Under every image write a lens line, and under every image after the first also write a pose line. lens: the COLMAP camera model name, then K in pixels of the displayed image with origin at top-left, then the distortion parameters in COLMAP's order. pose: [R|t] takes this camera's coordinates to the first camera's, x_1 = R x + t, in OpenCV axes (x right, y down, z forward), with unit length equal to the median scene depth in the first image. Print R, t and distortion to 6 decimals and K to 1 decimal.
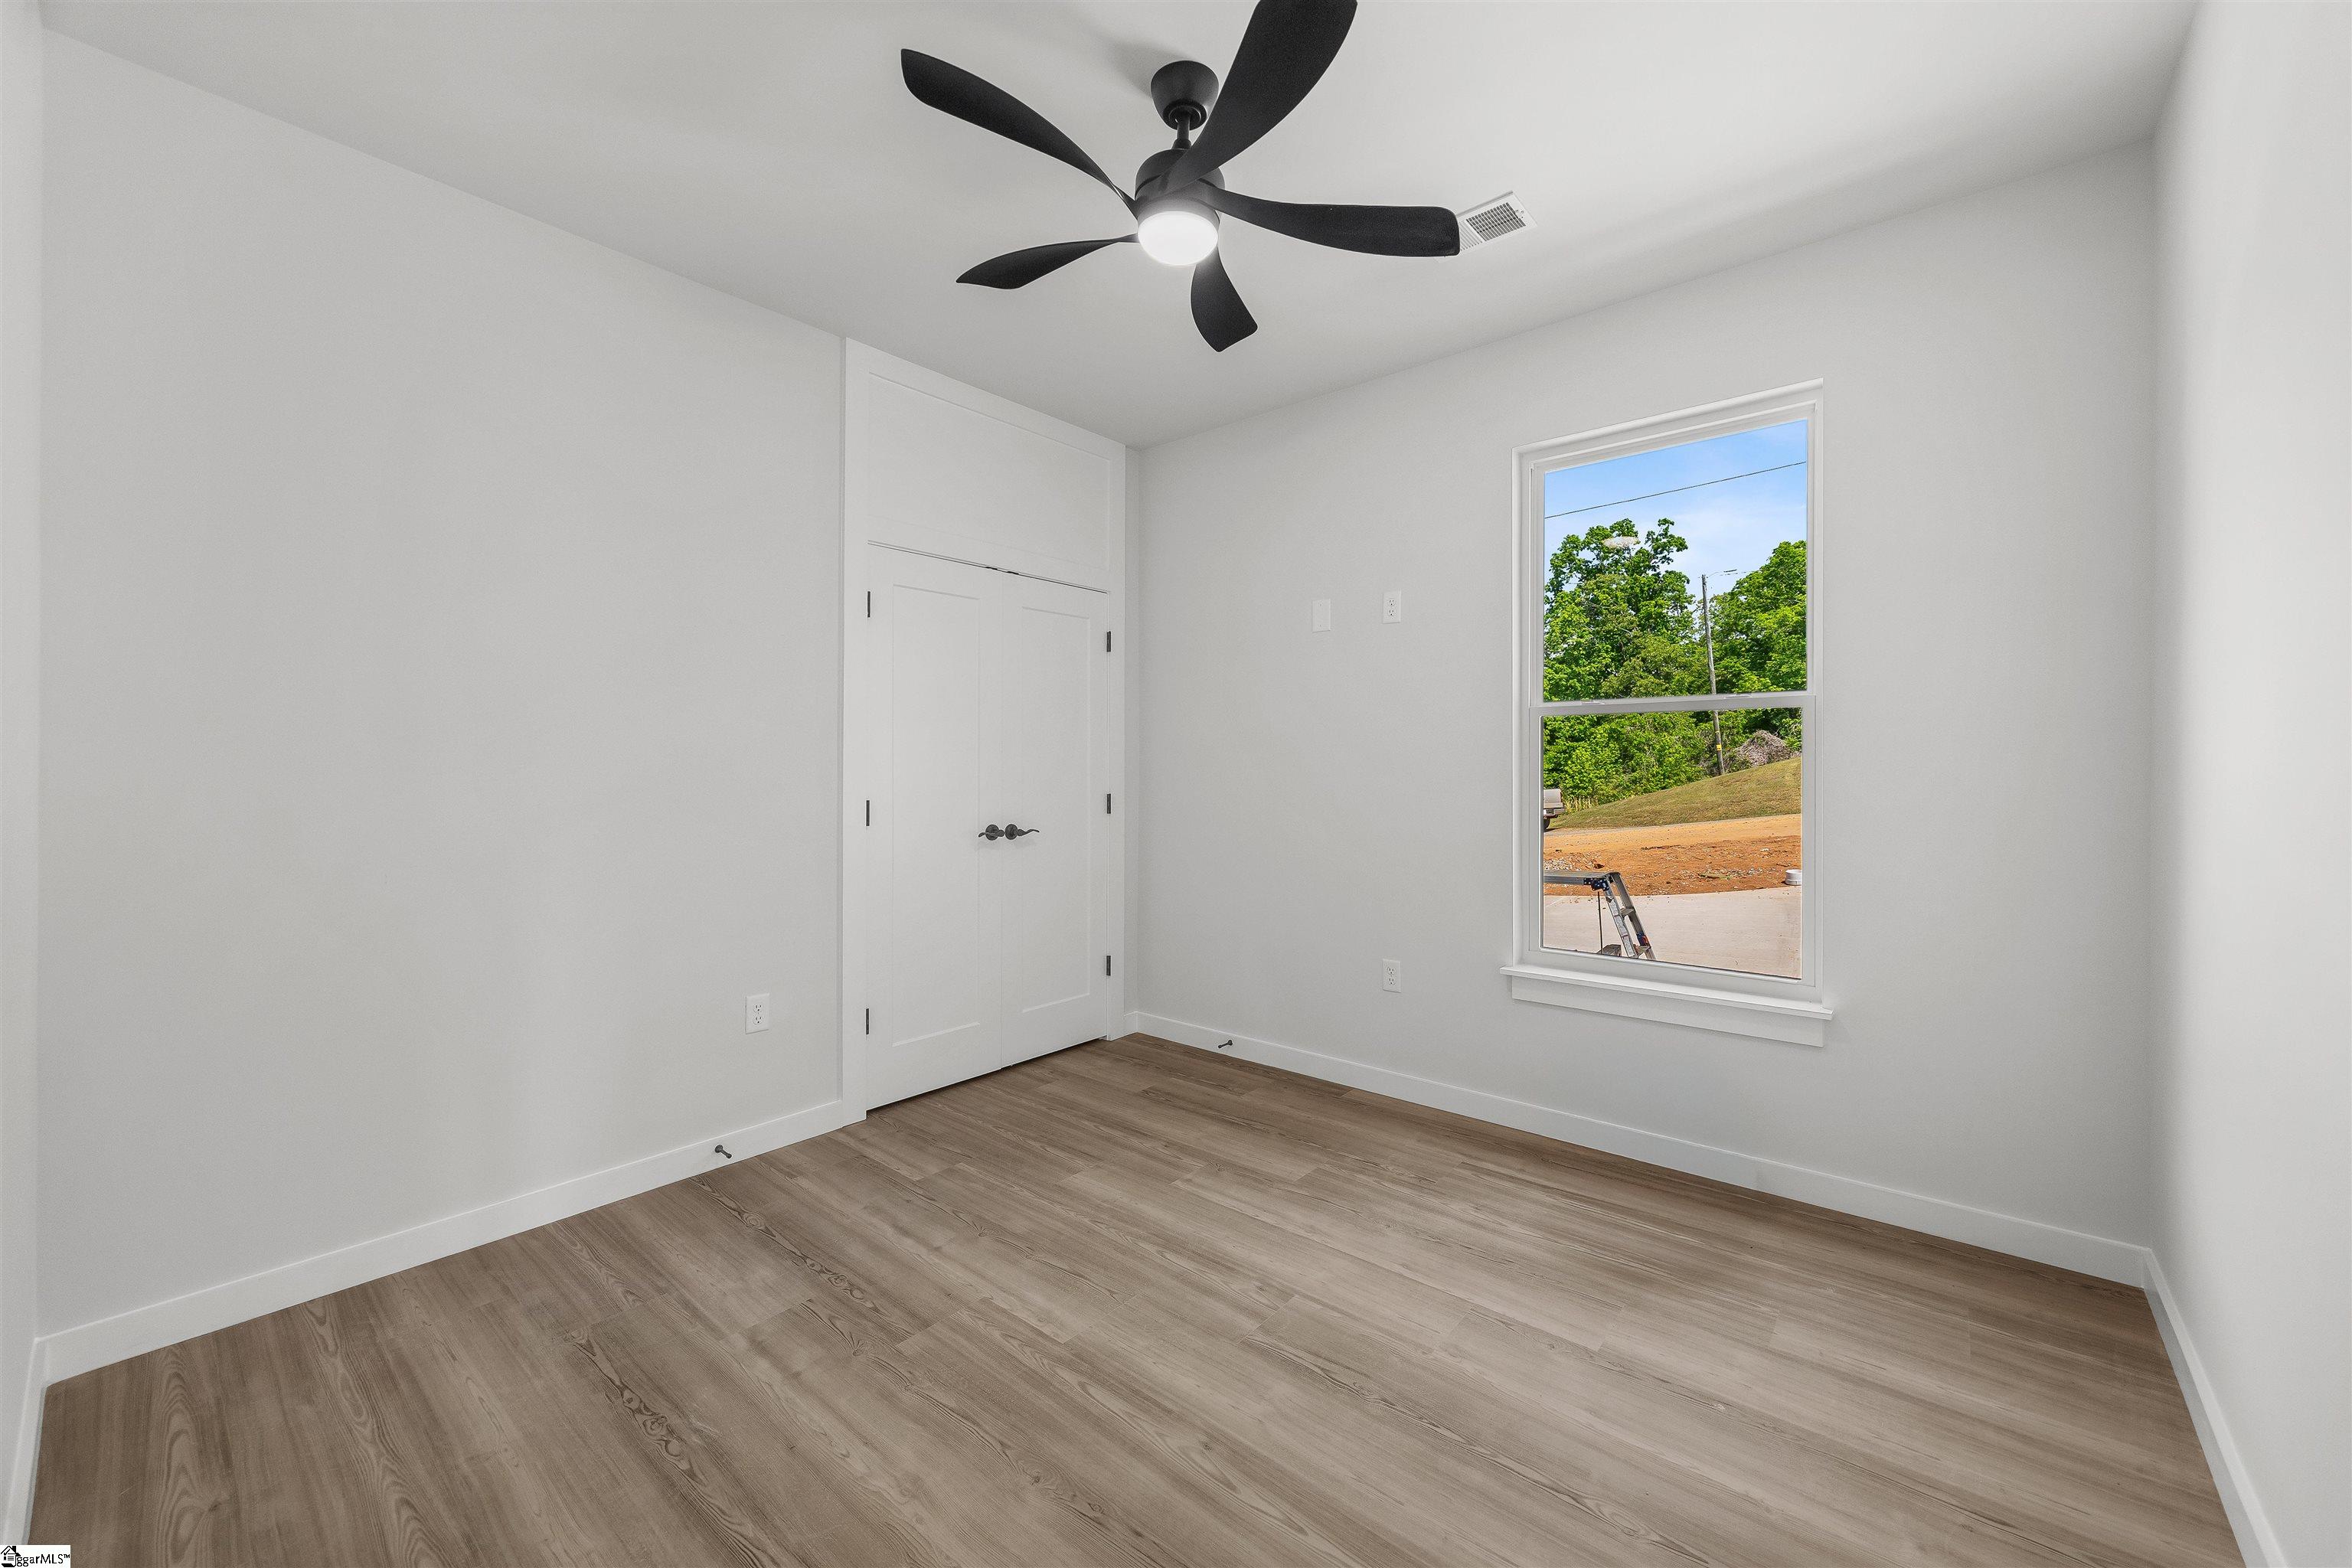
lens RADIAL K [[898.7, 0, 1202.0], [0, 898.7, 784.8], [0, 0, 1]] dist [-0.010038, -0.000041]
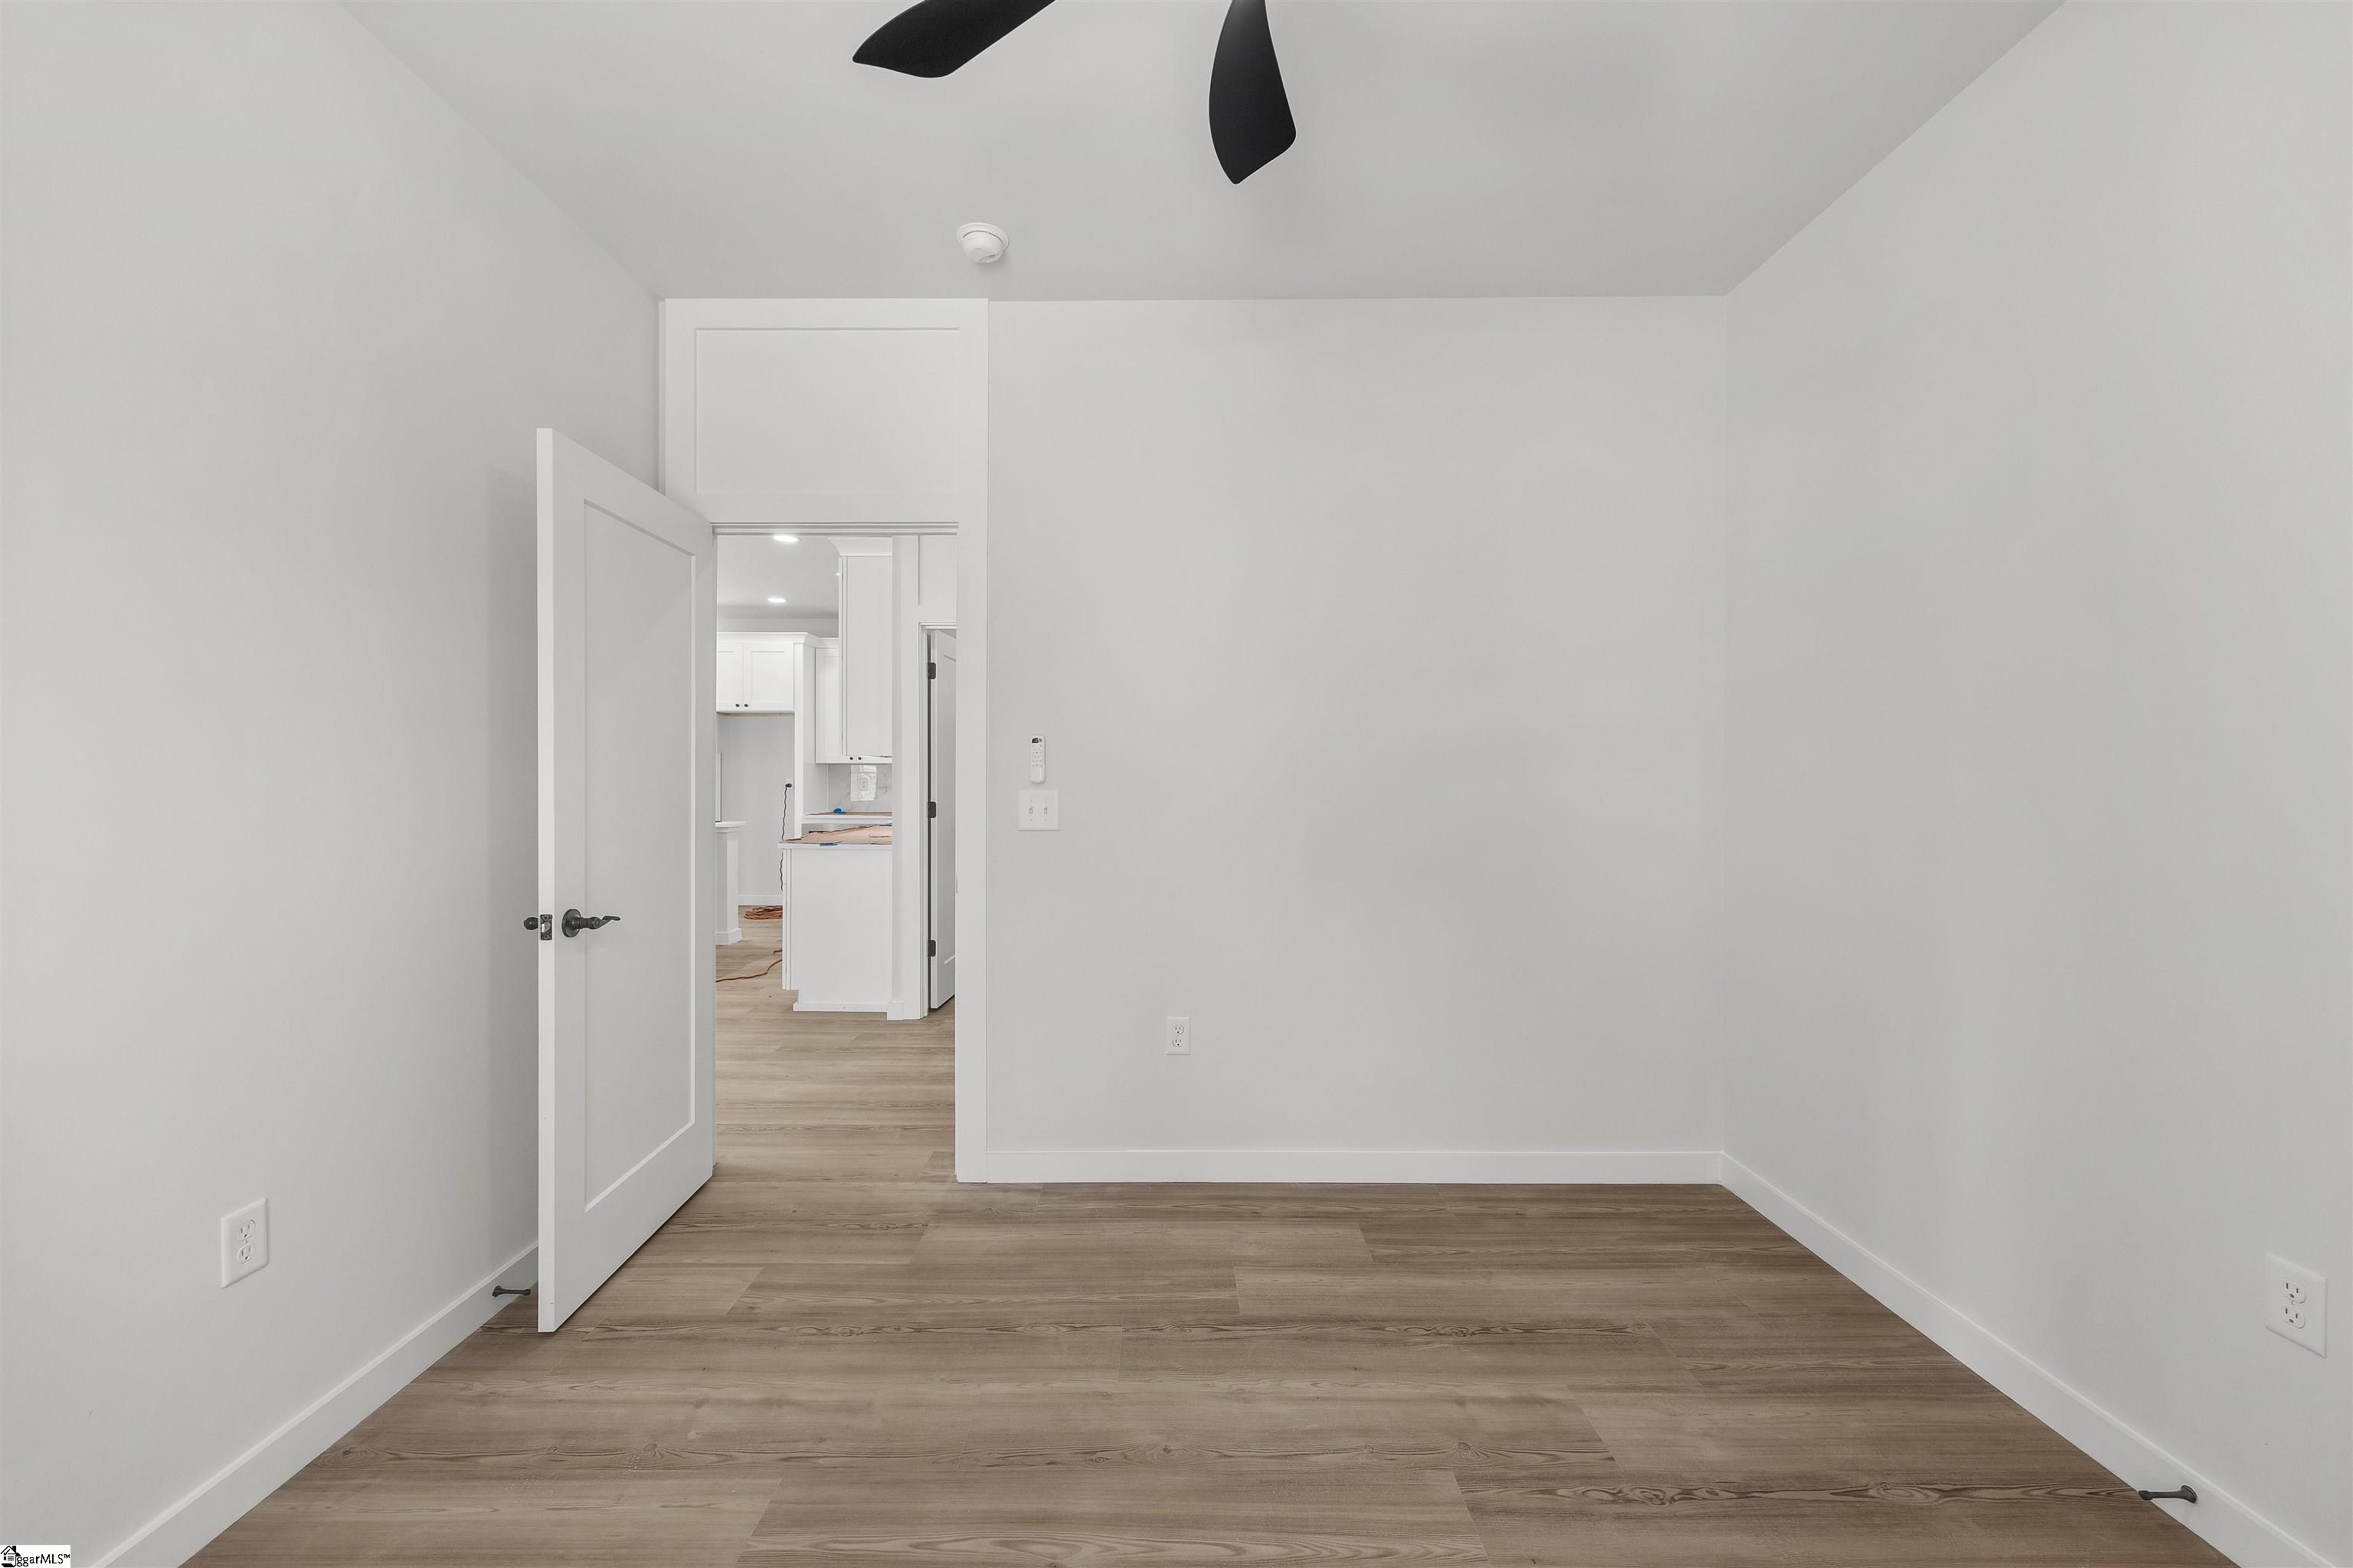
lens RADIAL K [[923.4, 0, 1176.5], [0, 923.4, 784.0], [0, 0, 1]] dist [0.025686, -0.000019]
pose [[-0.773365, 0.009719, -0.633887, 0.444676], [-0.002346, 0.999832, 0.018192, -0.043651], [0.633957, 0.015556, -0.773212, 1.609642]]
